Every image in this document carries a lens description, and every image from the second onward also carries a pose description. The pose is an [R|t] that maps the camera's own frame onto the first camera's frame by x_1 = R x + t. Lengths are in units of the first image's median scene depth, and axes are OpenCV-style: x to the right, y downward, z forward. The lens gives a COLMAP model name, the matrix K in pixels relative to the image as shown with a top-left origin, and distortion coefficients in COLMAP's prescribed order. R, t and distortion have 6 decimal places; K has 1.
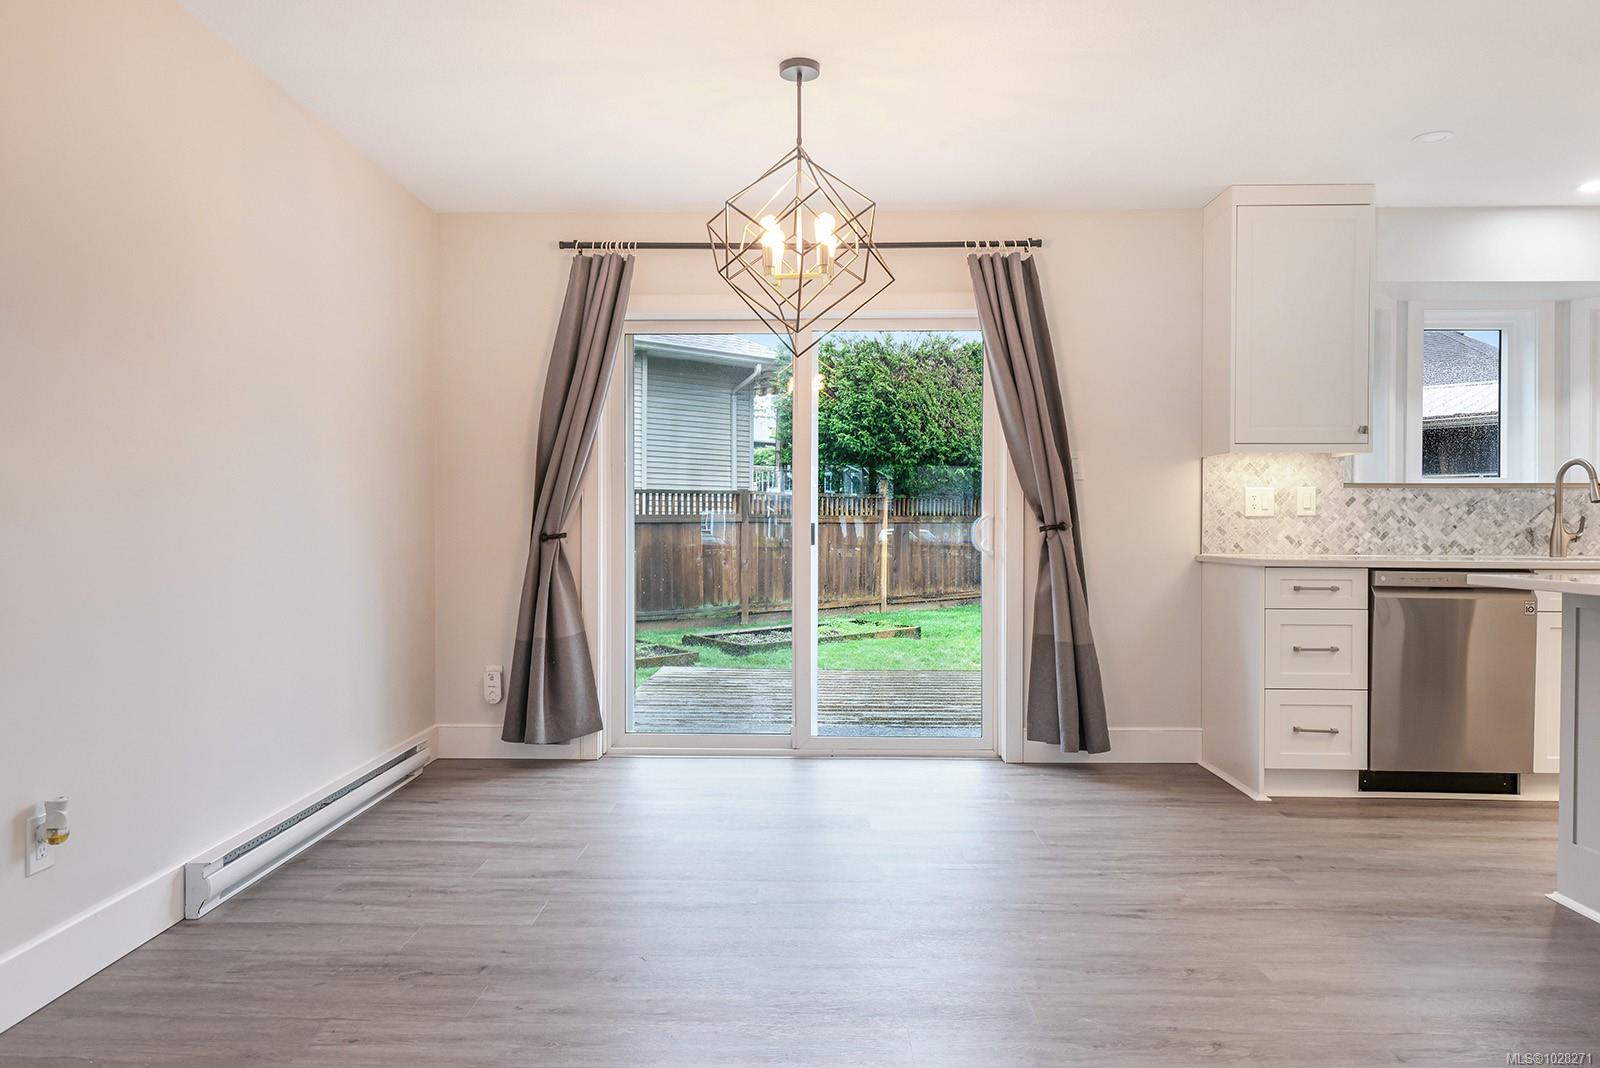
lens RADIAL K [[1089.8, 0, 774.4], [0, 1089.8, 533.2], [0, 0, 1]] dist [0.042251, -0.041729]
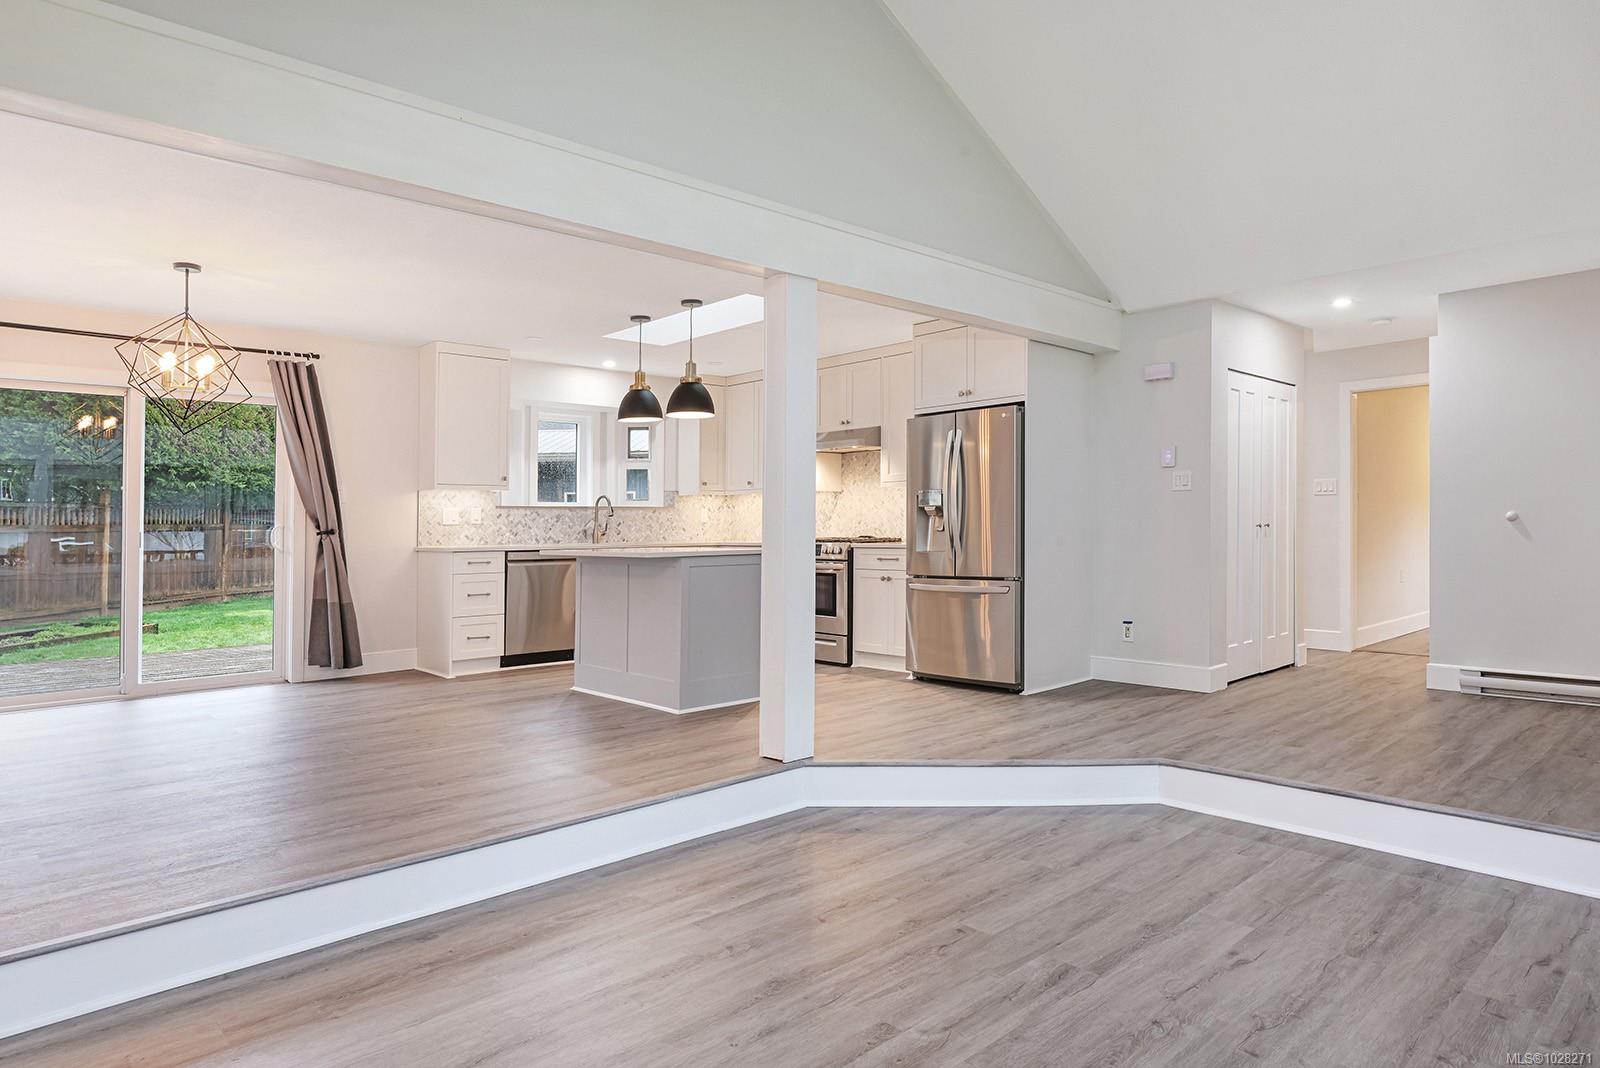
lens RADIAL K [[962.0, 0, 839.3], [0, 962.0, 473.8], [0, 0, 1]] dist [-0.001245, 0.000932]
pose [[0.699334, 0.028243, 0.714237, -0.232371], [0.018409, 0.998176, -0.057496, 0.003824], [-0.714558, 0.053357, 0.697538, -0.539301]]
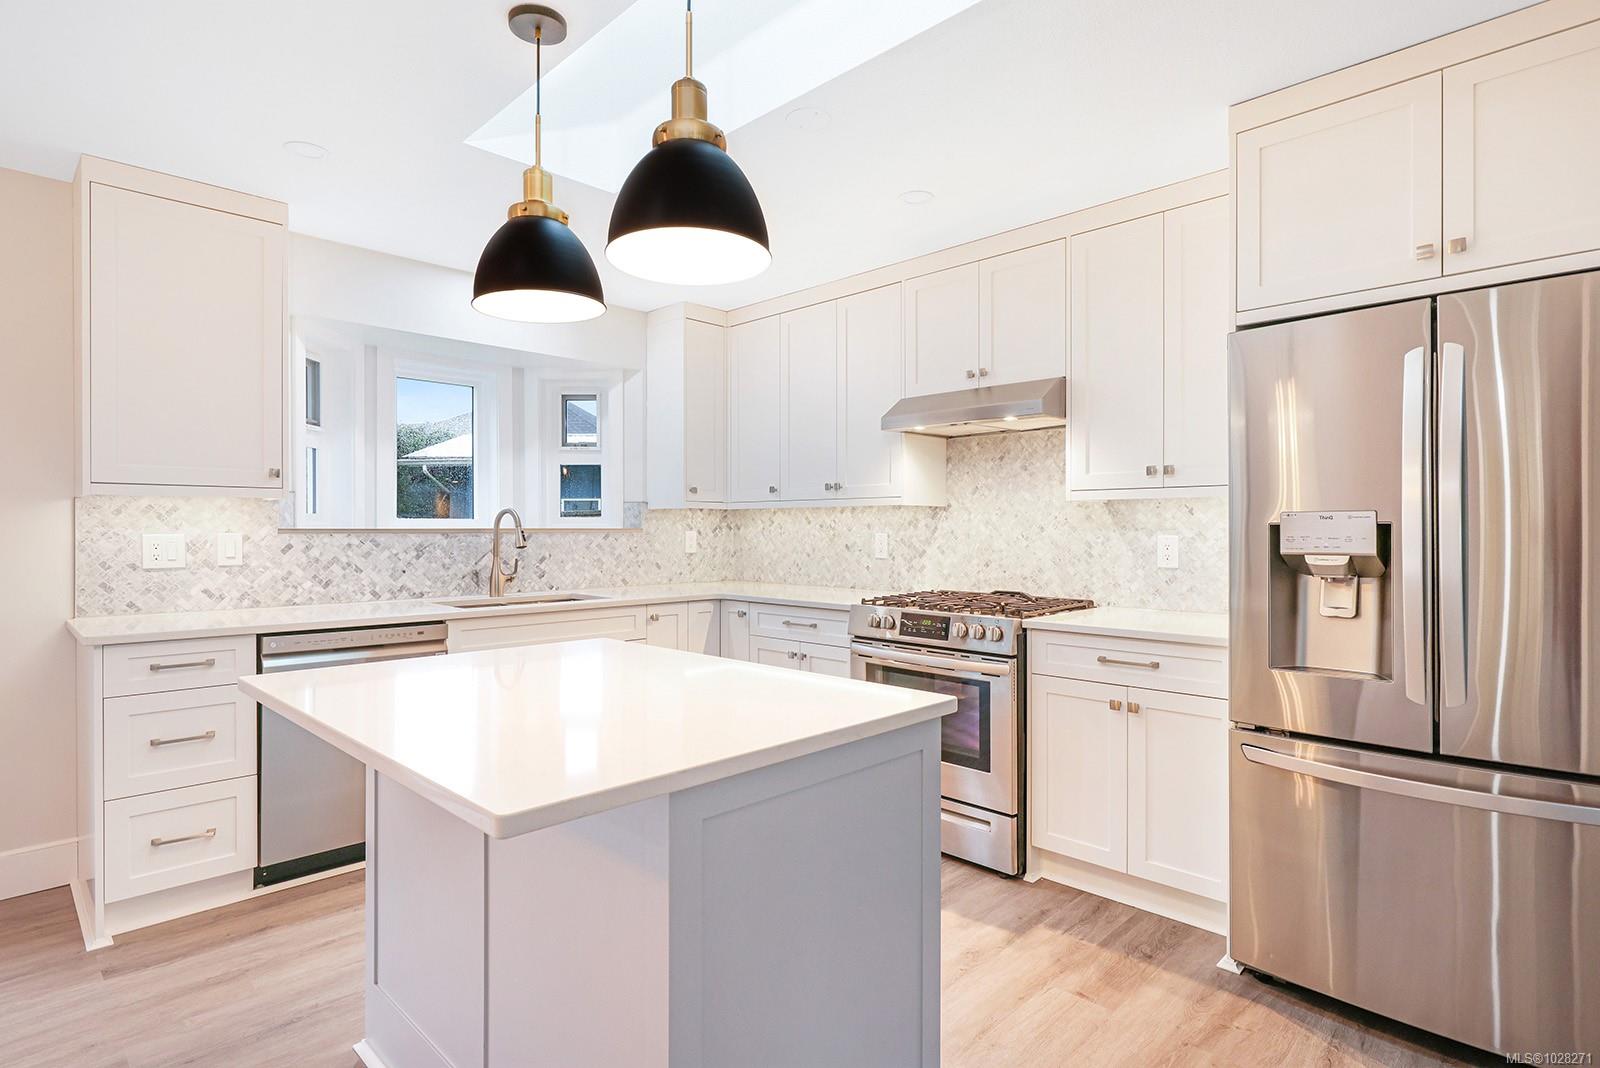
lens RADIAL K [[813.2, 0, 814.6], [0, 813.2, 531.8], [0, 0, 1]] dist [0.002084, 0.000406]
pose [[0.673761, -0.005617, 0.738928, 0.318240], [0.007594, 0.999971, 0.000677, -0.040175], [-0.738911, 0.005155, 0.673784, 0.212204]]
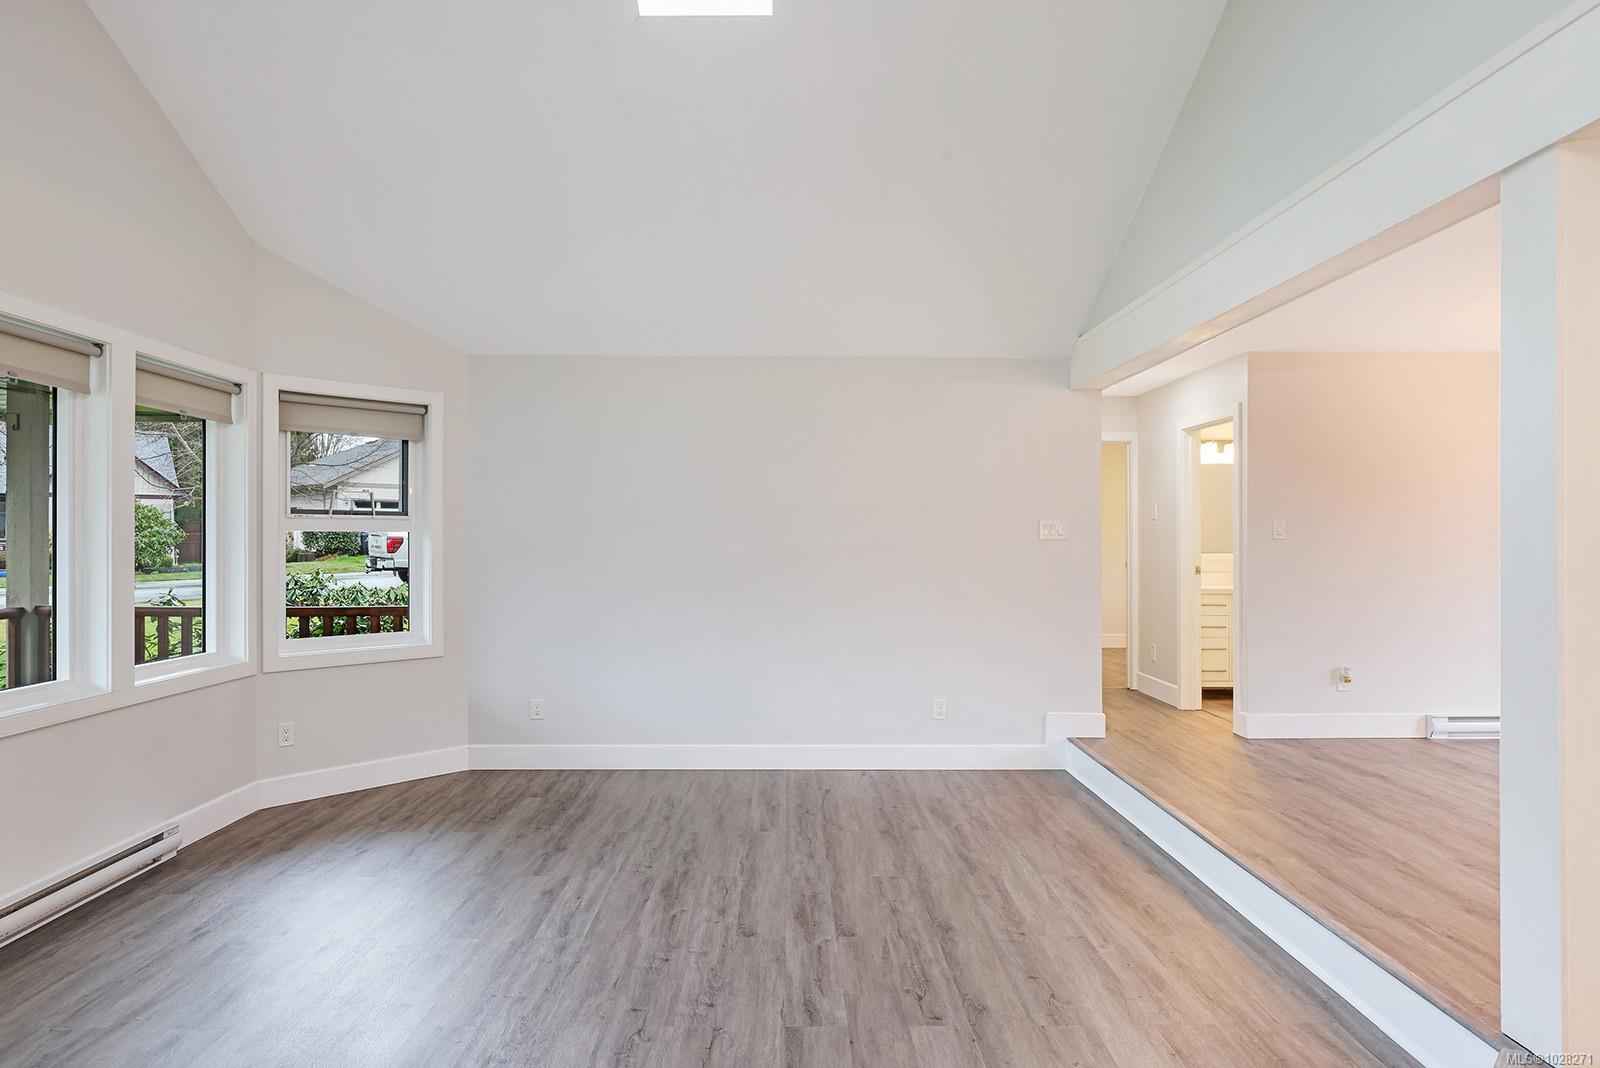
lens RADIAL K [[913.7, 0, 800.0], [0, 913.7, 534.0], [0, 0, 1]] dist [-0.000813, 0.000177]
pose [[0.037336, -0.005946, -0.999285, 0.848300], [-0.007183, 0.999955, -0.006219, -0.039646], [0.999277, 0.007410, 0.037292, -0.258451]]
